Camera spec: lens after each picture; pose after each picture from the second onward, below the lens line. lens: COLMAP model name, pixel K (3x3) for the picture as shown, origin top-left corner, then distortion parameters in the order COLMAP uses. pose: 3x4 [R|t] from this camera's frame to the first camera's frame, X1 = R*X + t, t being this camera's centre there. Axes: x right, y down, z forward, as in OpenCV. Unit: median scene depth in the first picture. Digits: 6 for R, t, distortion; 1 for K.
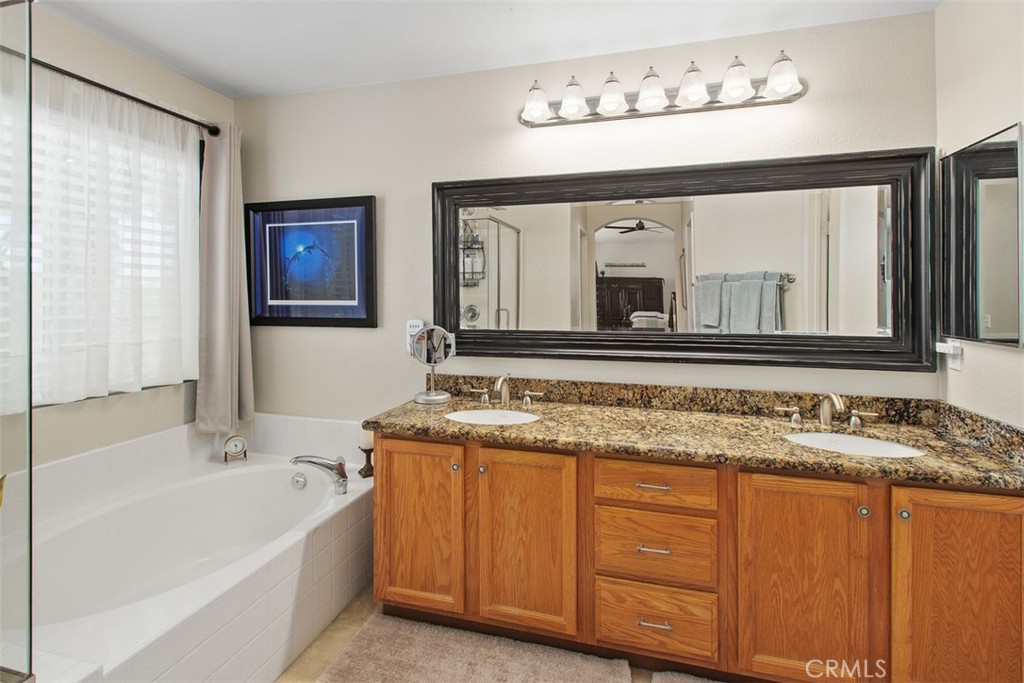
lens RADIAL K [[466.4, 0, 514.8], [0, 466.4, 297.4], [0, 0, 1]] dist [0.004259, -0.000523]
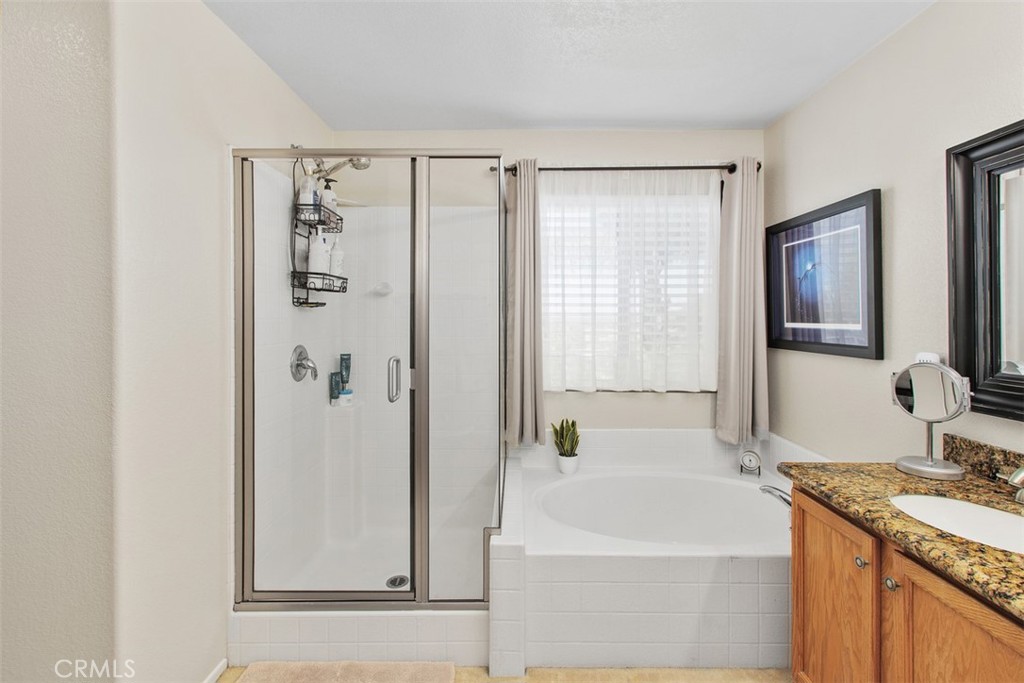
lens RADIAL K [[466.4, 0, 515.3], [0, 466.4, 318.9], [0, 0, 1]] dist [0.004259, -0.000523]
pose [[0.281089, -0.000003, -0.959682, 0.276209], [0.002909, 0.999995, 0.000849, -0.004983], [0.959677, -0.003030, 0.281087, 0.204378]]
